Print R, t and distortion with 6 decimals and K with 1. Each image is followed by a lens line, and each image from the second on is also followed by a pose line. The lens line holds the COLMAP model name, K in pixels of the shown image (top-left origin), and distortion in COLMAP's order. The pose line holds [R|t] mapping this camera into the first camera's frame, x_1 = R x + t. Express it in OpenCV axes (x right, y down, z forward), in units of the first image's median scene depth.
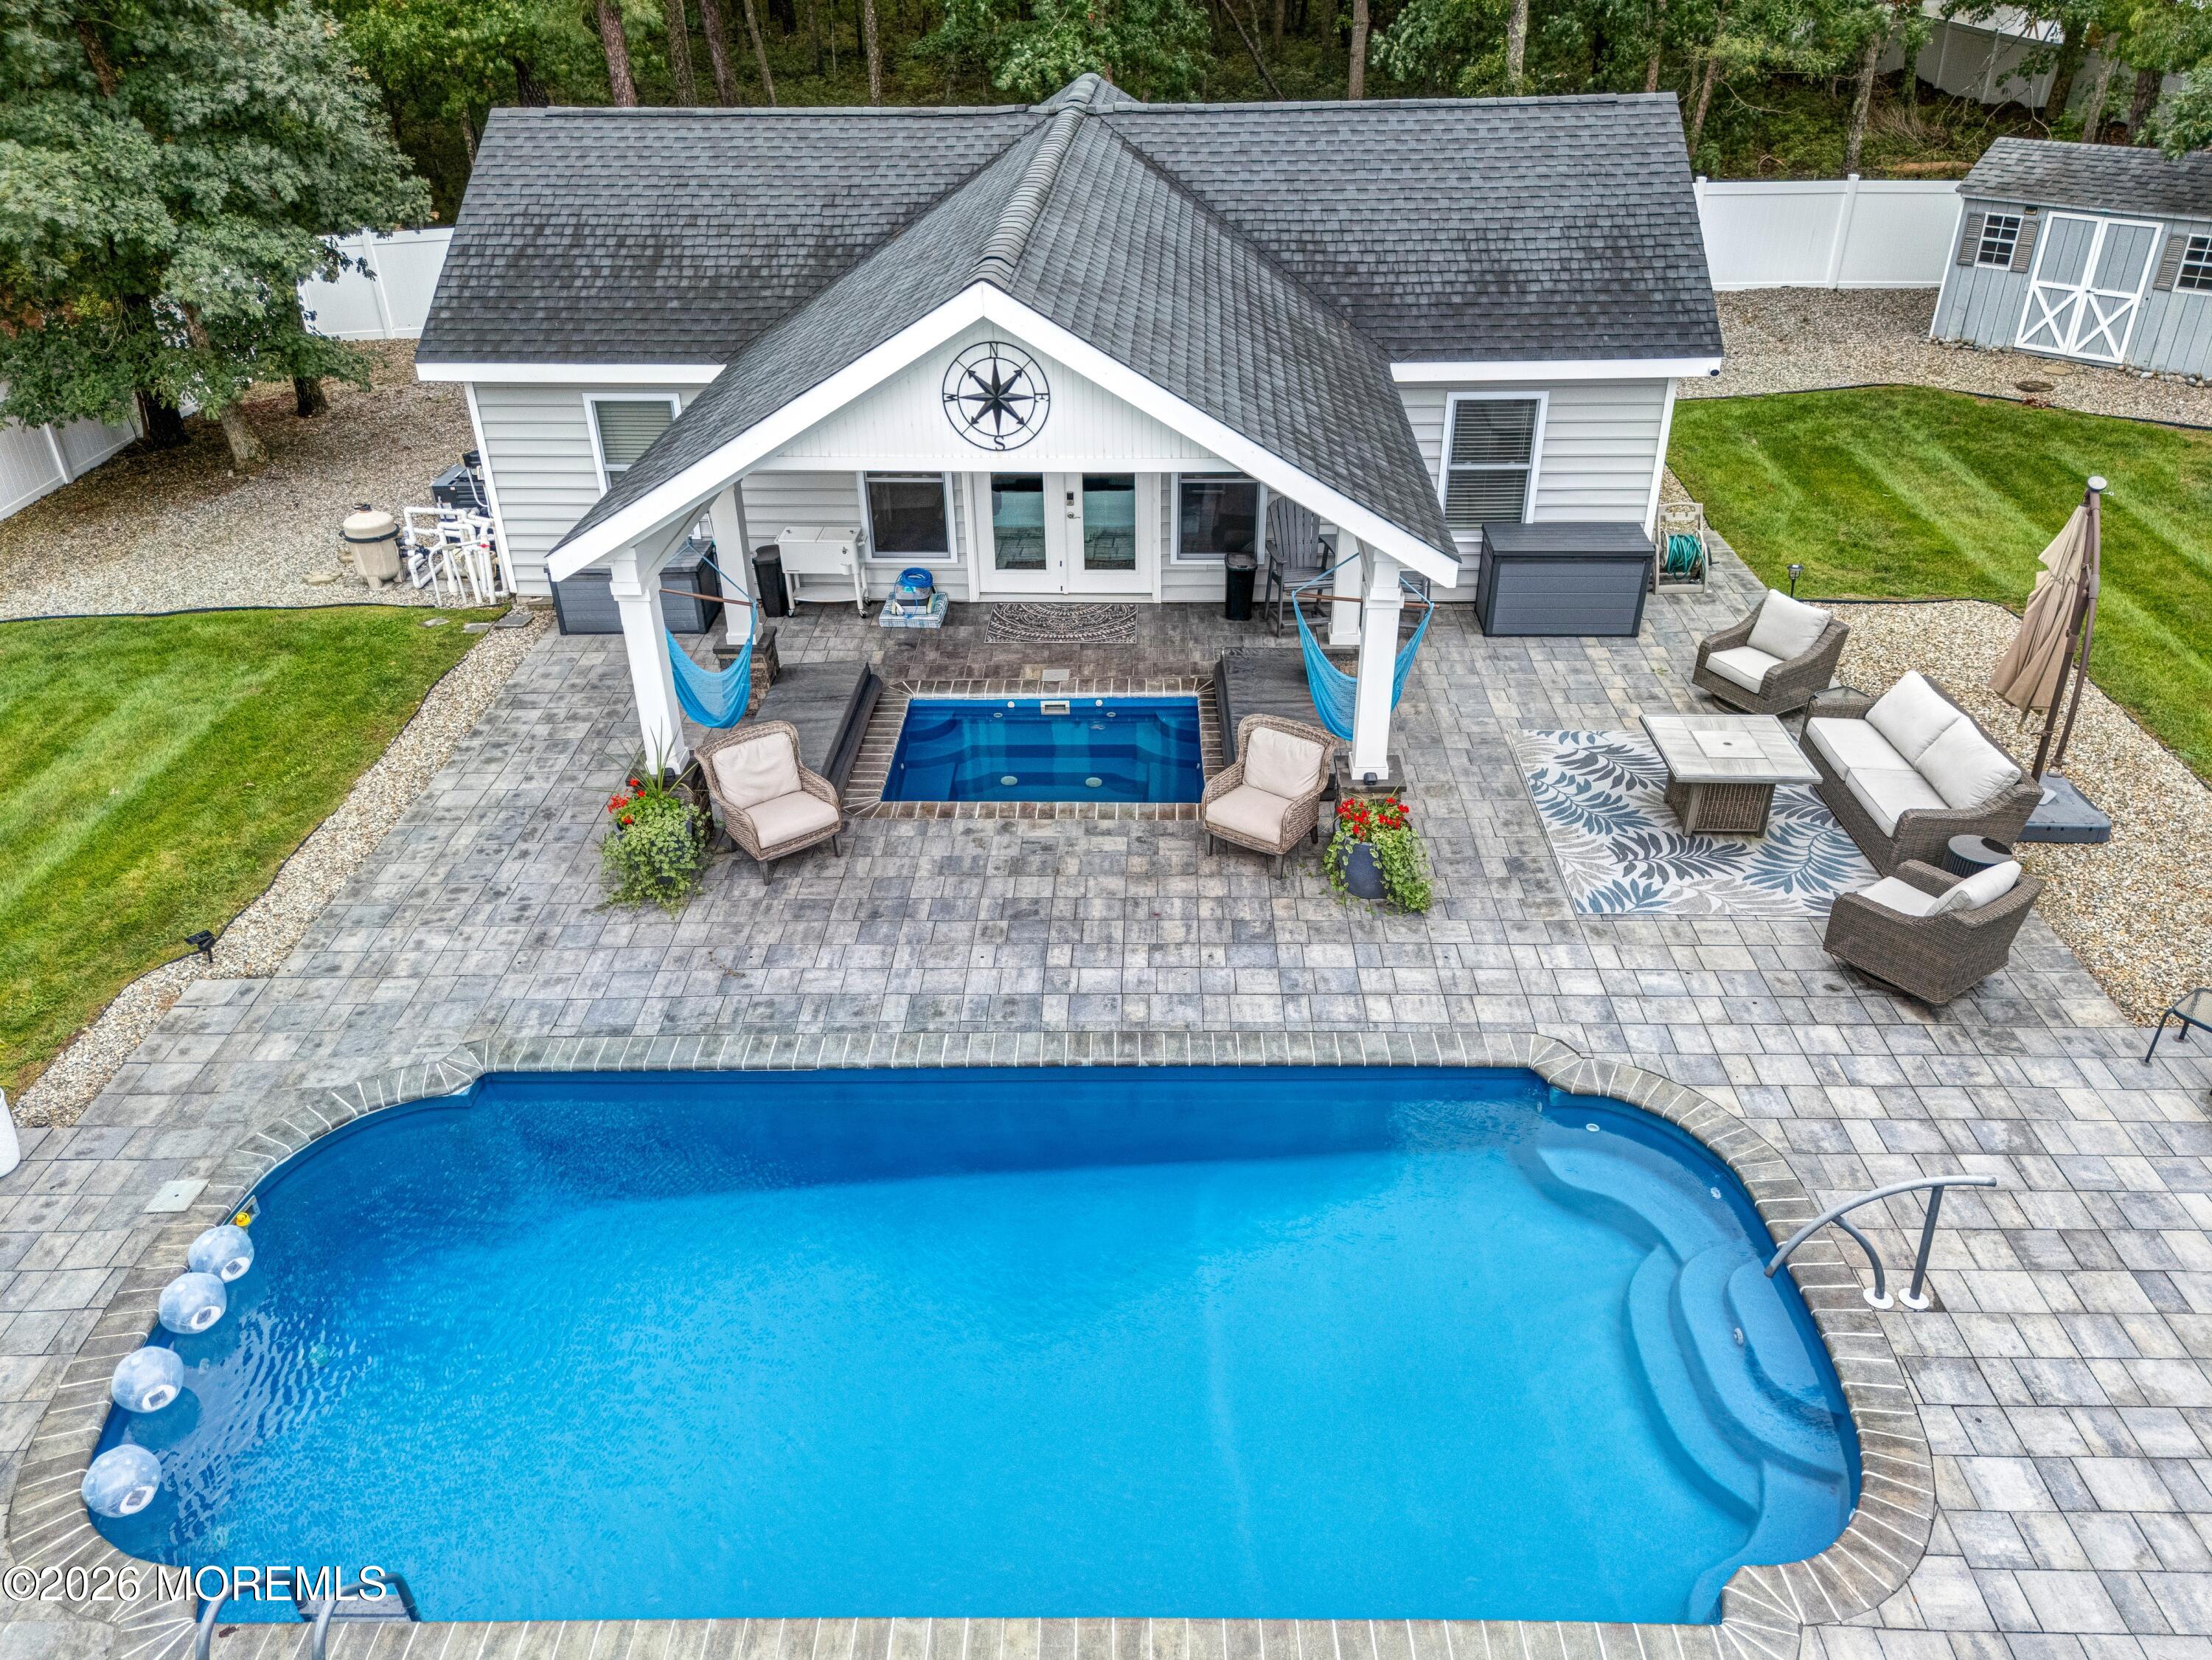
lens RADIAL K [[1628.1, 0, 1096.6], [0, 1628.1, 828.0], [0, 0, 1]] dist [0.069468, -0.057090]
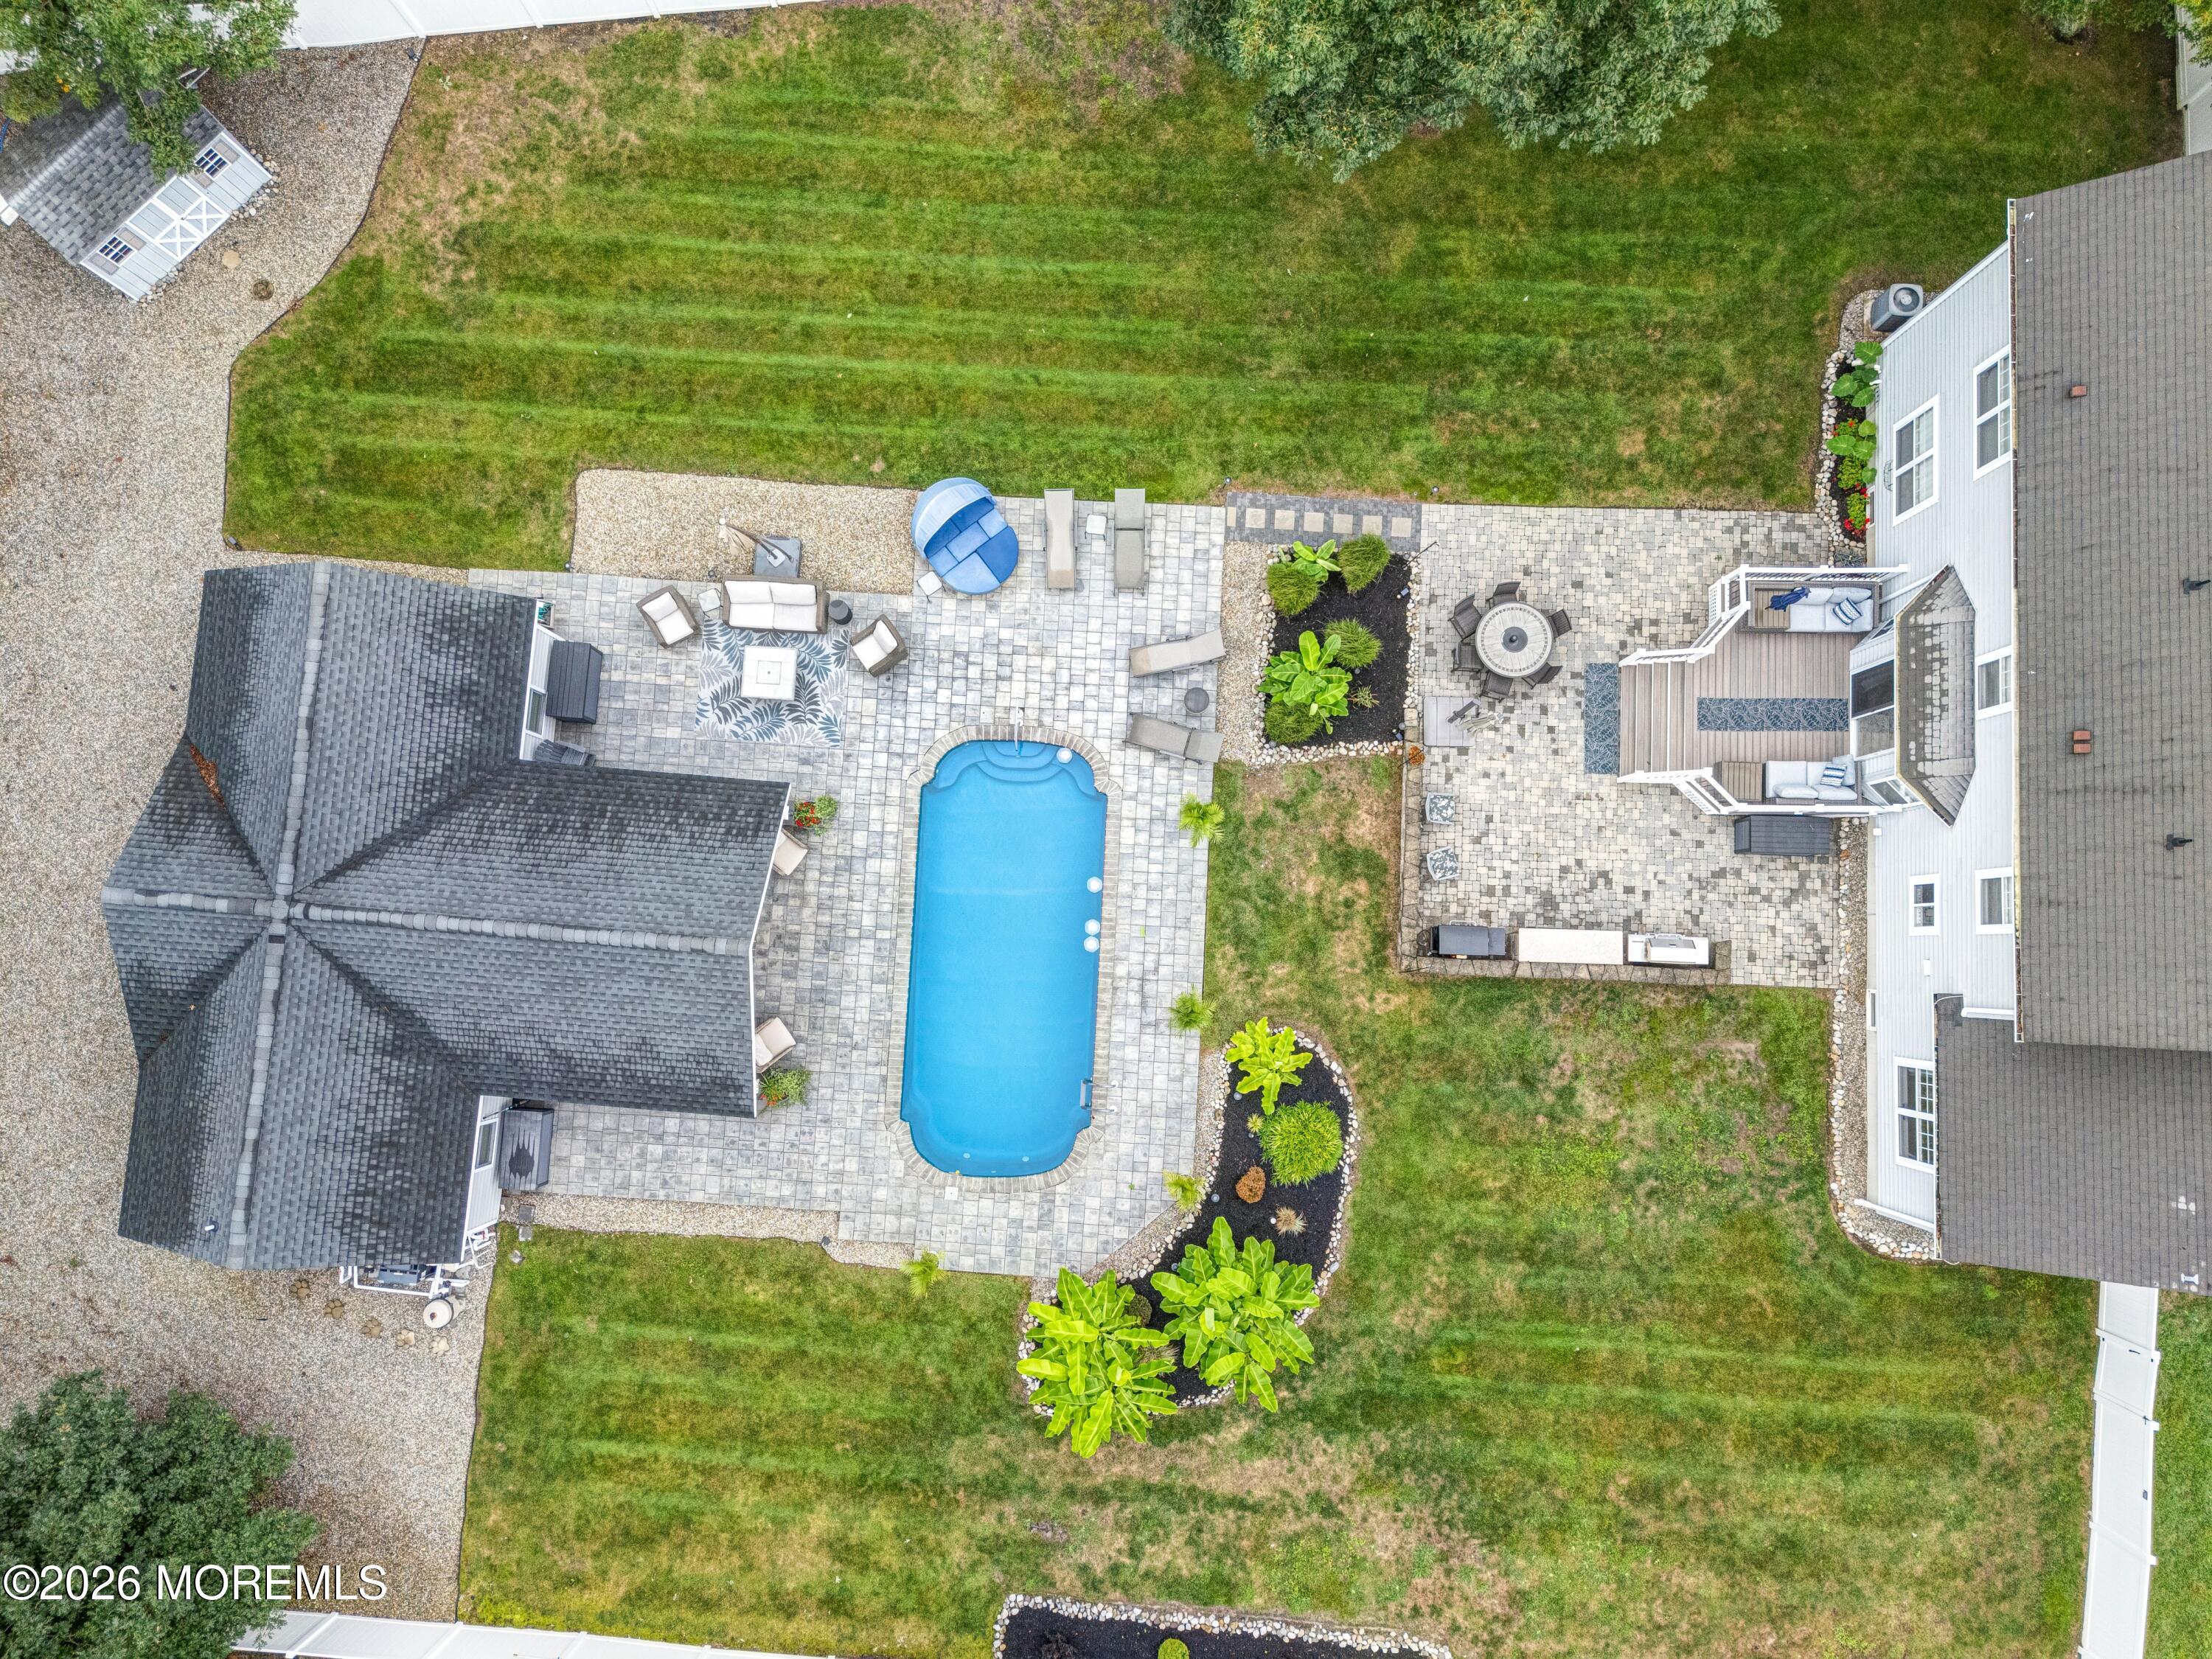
lens RADIAL K [[1623.0, 0, 1091.6], [0, 1623.0, 850.8], [0, 0, 1]] dist [0.032583, -0.000451]
pose [[0.030469, -0.995608, 0.088518, -0.095377], [0.523400, 0.091339, 0.847178, -1.705690], [-0.851542, 0.020518, 0.523884, -0.682392]]
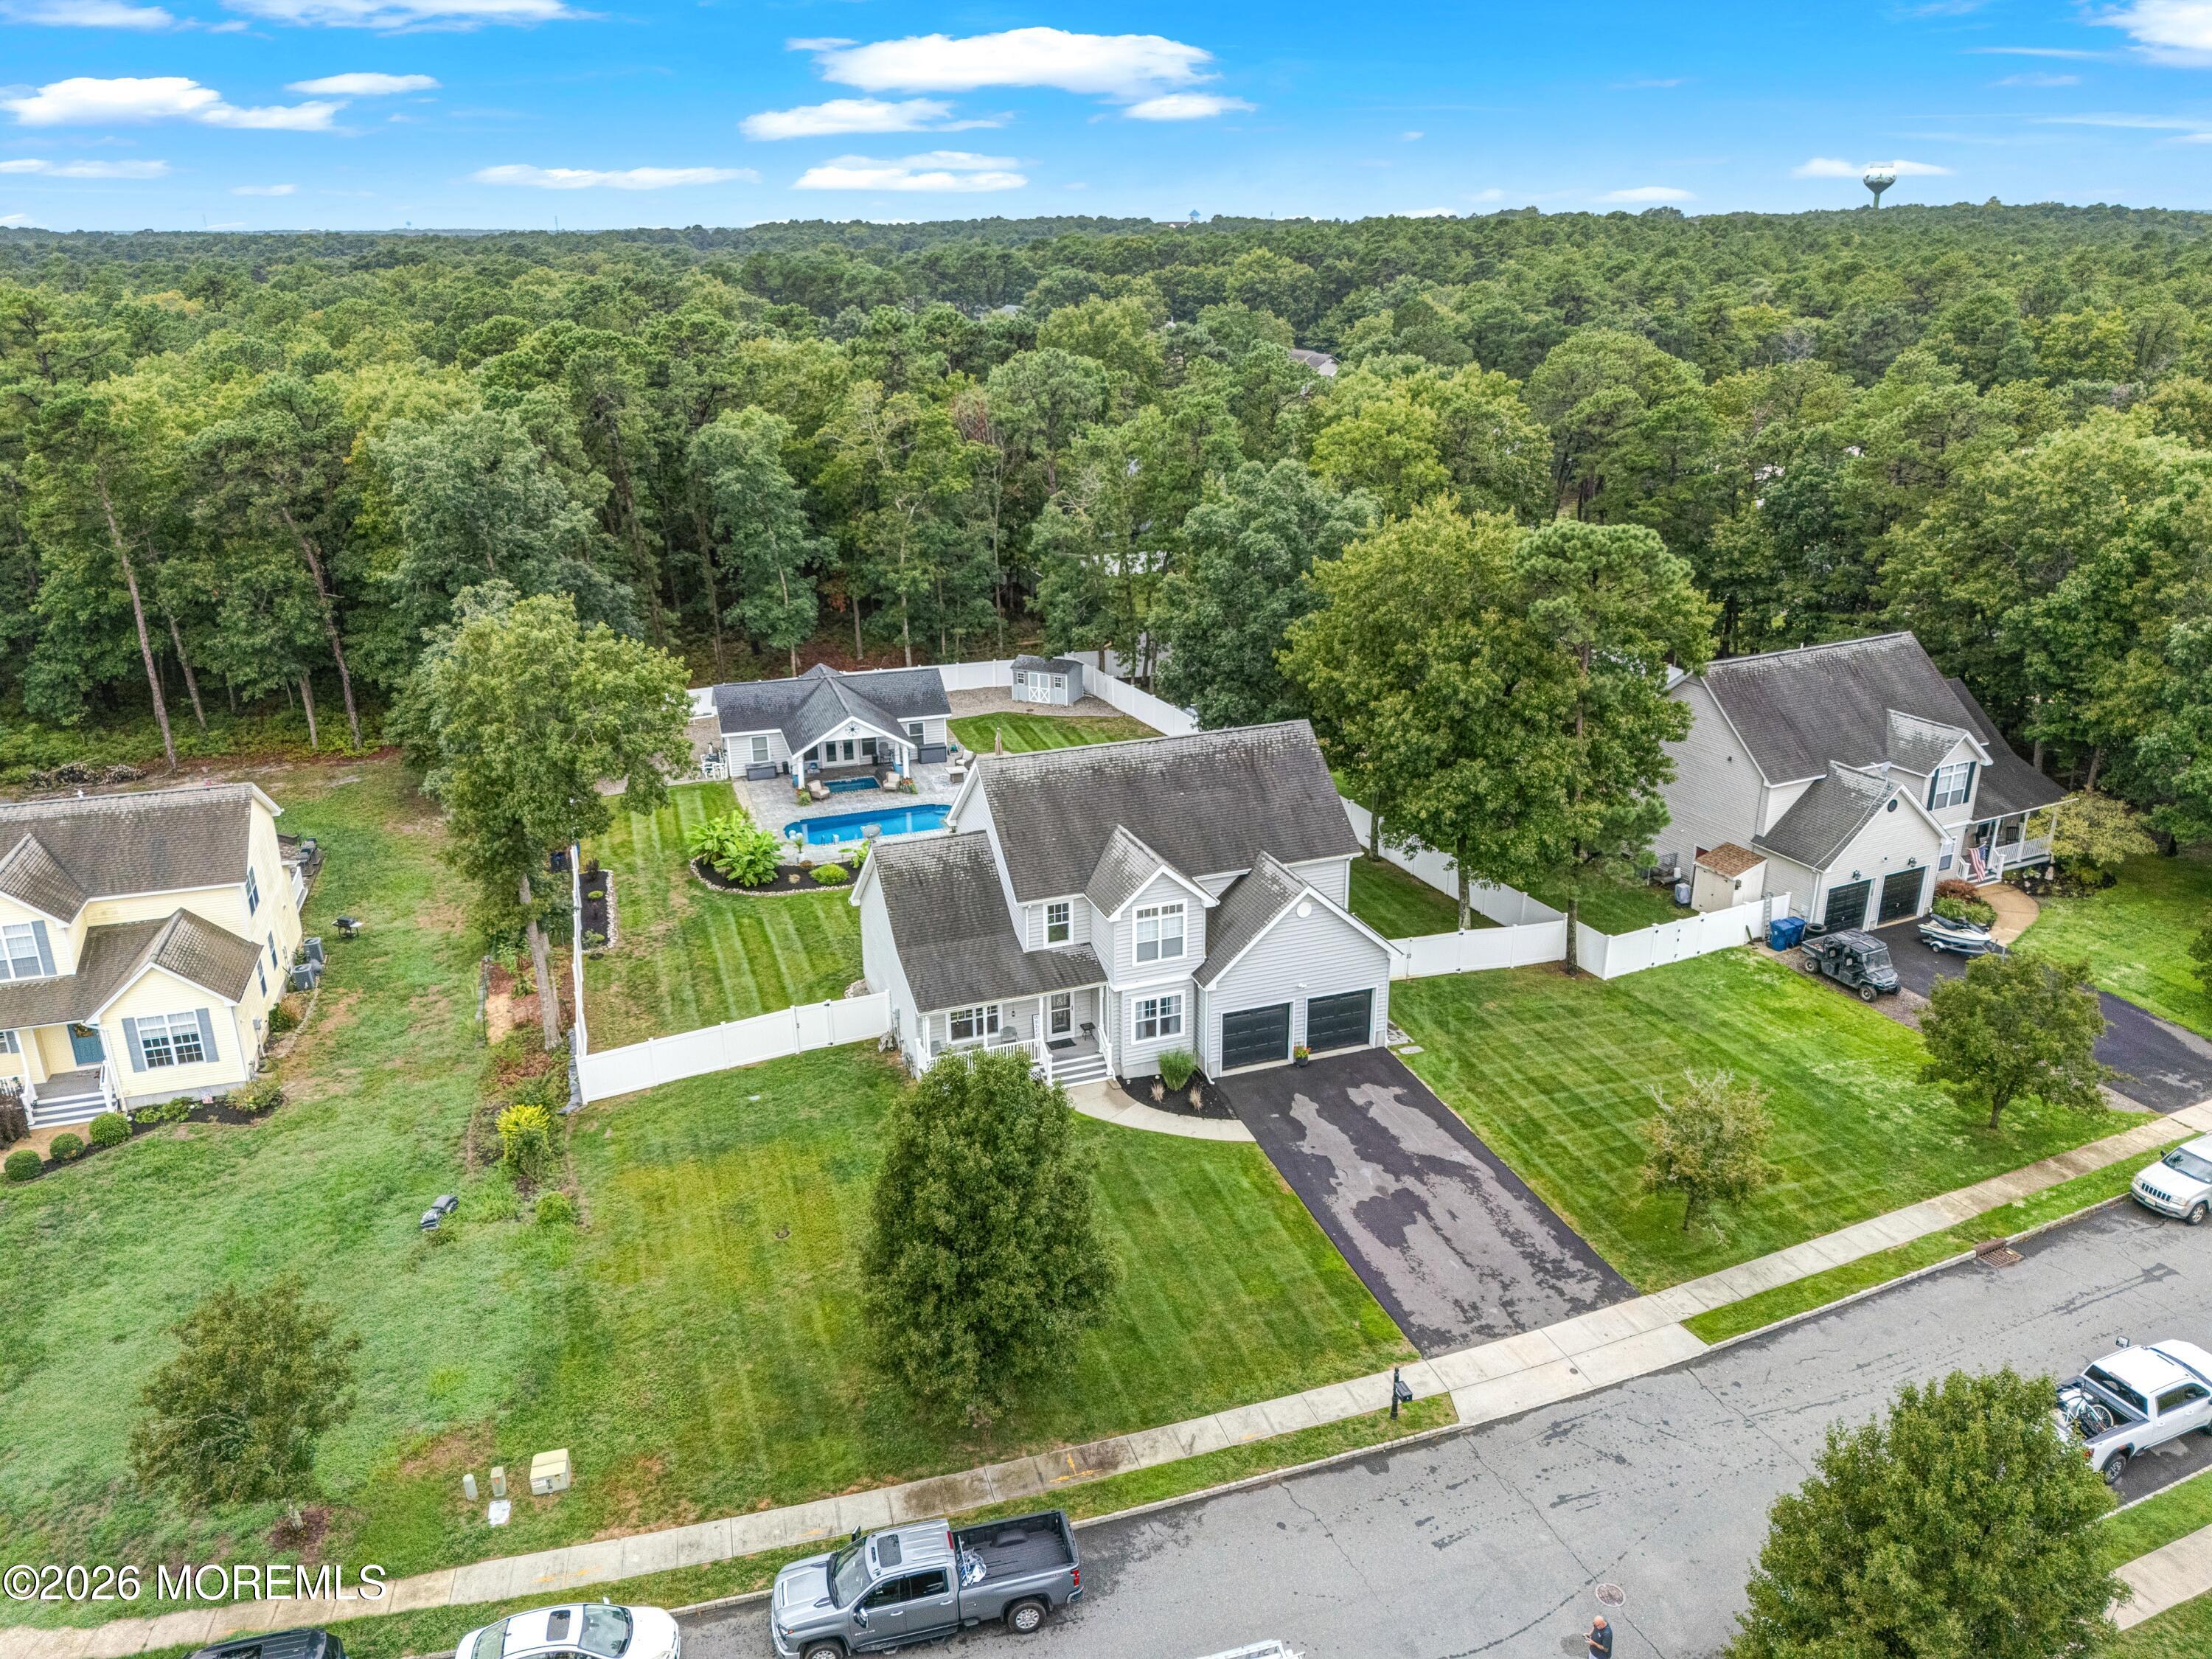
lens RADIAL K [[1629.7, 0, 1100.0], [0, 1629.7, 828.0], [0, 0, 1]] dist [0.080250, -0.082855]
pose [[0.936817, -0.108259, 0.332647, -1.195283], [0.169713, 0.972159, -0.161567, 1.237374], [-0.305895, 0.207813, 0.929108, -4.849487]]
